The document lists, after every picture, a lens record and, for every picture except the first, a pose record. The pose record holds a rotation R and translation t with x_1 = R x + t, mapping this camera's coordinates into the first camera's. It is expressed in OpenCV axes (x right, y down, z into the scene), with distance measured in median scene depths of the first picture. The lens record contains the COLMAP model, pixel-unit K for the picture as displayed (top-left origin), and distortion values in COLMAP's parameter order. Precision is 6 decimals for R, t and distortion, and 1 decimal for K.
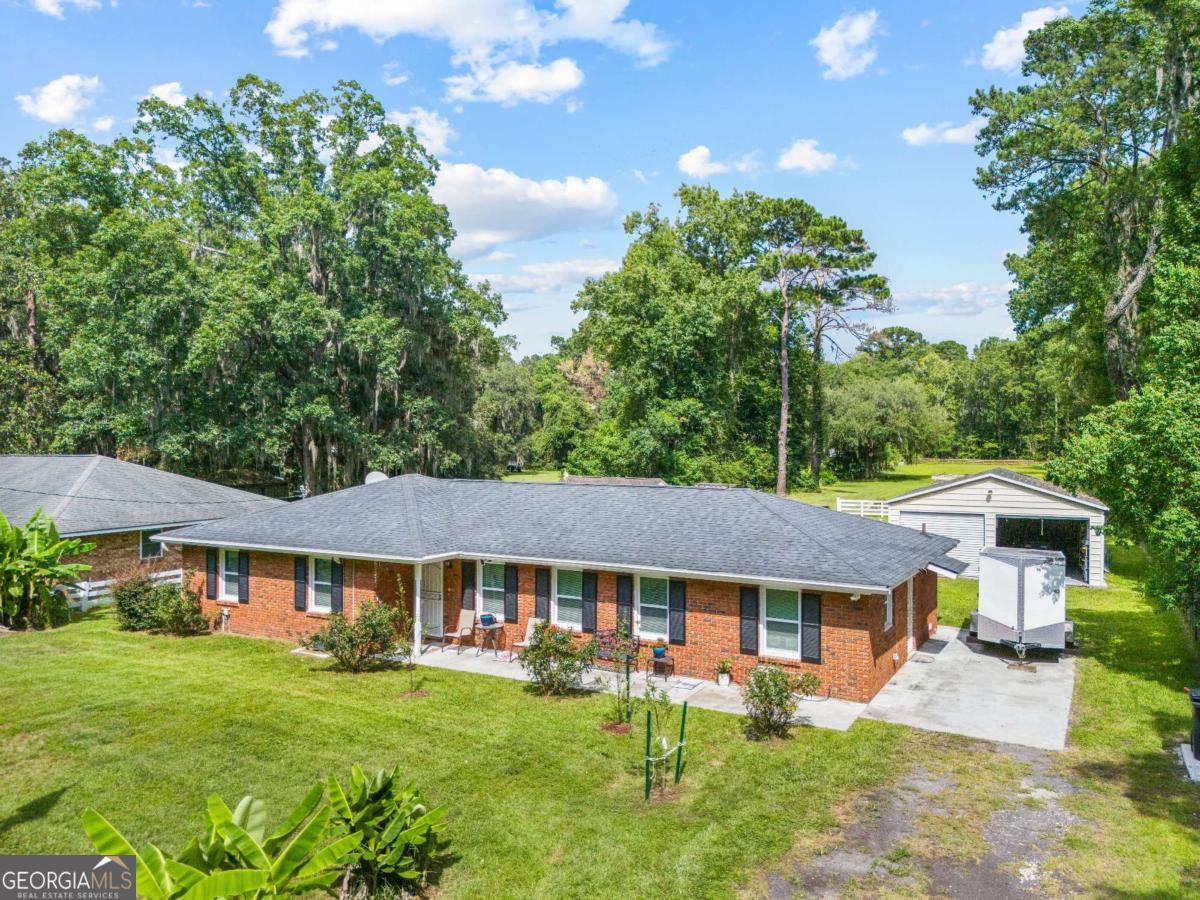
lens RADIAL K [[881.2, 0, 600.0], [0, 881.2, 450.0], [0, 0, 1]] dist [0.078920, -0.075206]
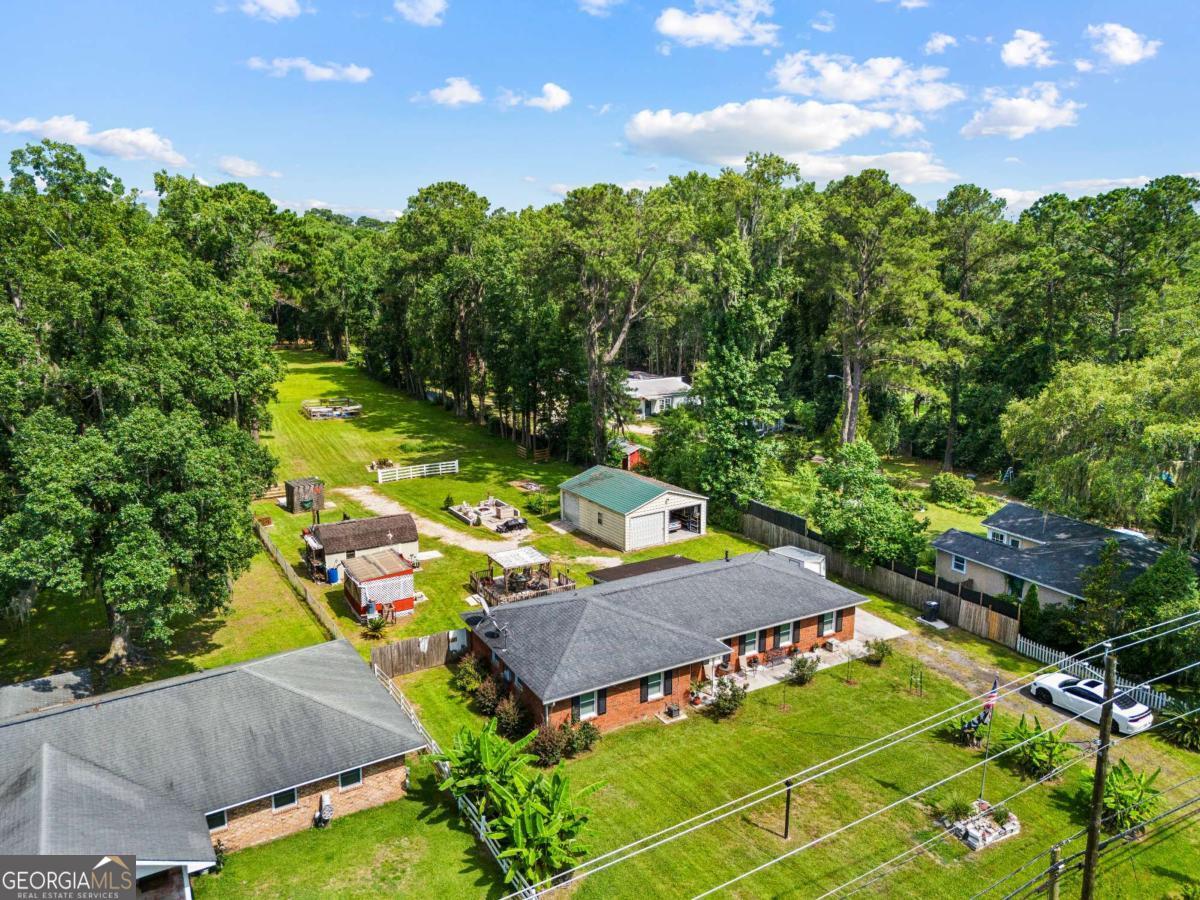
lens RADIAL K [[881.2, 0, 600.0], [0, 881.2, 450.0], [0, 0, 1]] dist [0.078920, -0.075206]
pose [[0.519245, -0.193015, 0.832544, -0.565055], [0.016866, 0.976287, 0.215821, -0.221254], [-0.854459, -0.098022, 0.510187, 0.077357]]
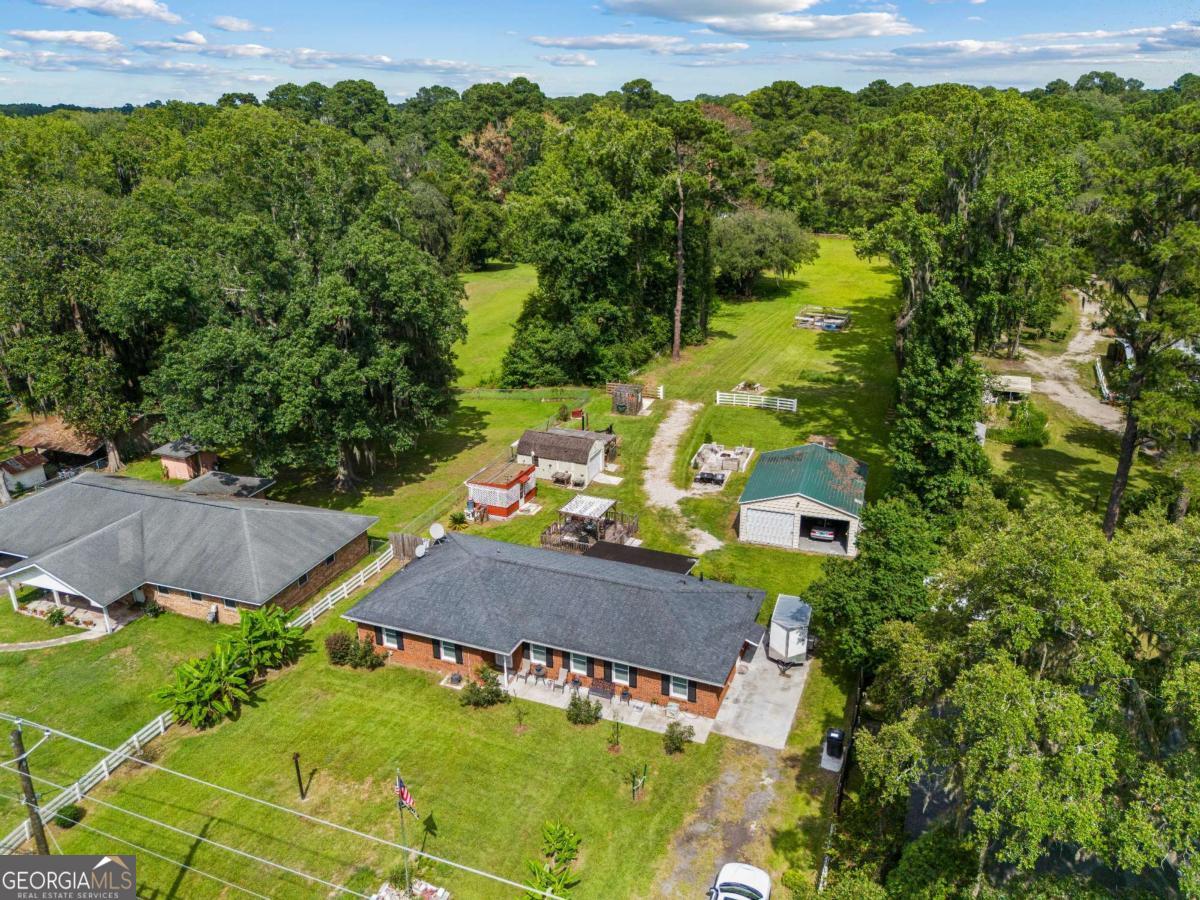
lens RADIAL K [[881.2, 0, 600.0], [0, 881.2, 450.0], [0, 0, 1]] dist [0.078920, -0.075206]
pose [[0.992244, -0.058960, 0.109431, -0.054646], [0.017585, 0.938079, 0.345975, -0.299229], [-0.123053, -0.341368, 0.931840, -0.229743]]
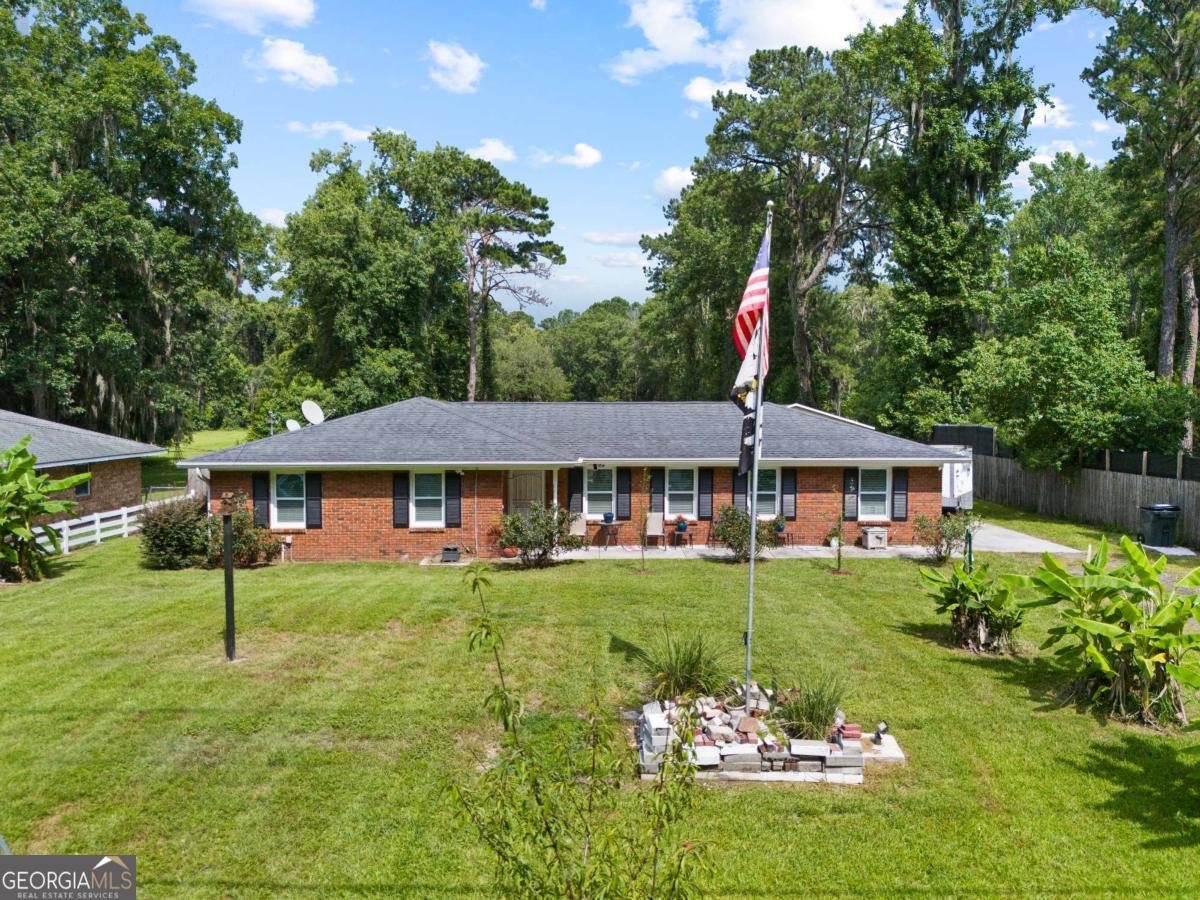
lens RADIAL K [[881.2, 0, 600.0], [0, 881.2, 450.0], [0, 0, 1]] dist [0.078920, -0.075206]
pose [[0.868257, -0.027029, 0.495378, -0.203948], [0.008696, 0.999191, 0.039277, 0.019272], [-0.496039, -0.029795, 0.867789, 0.017390]]
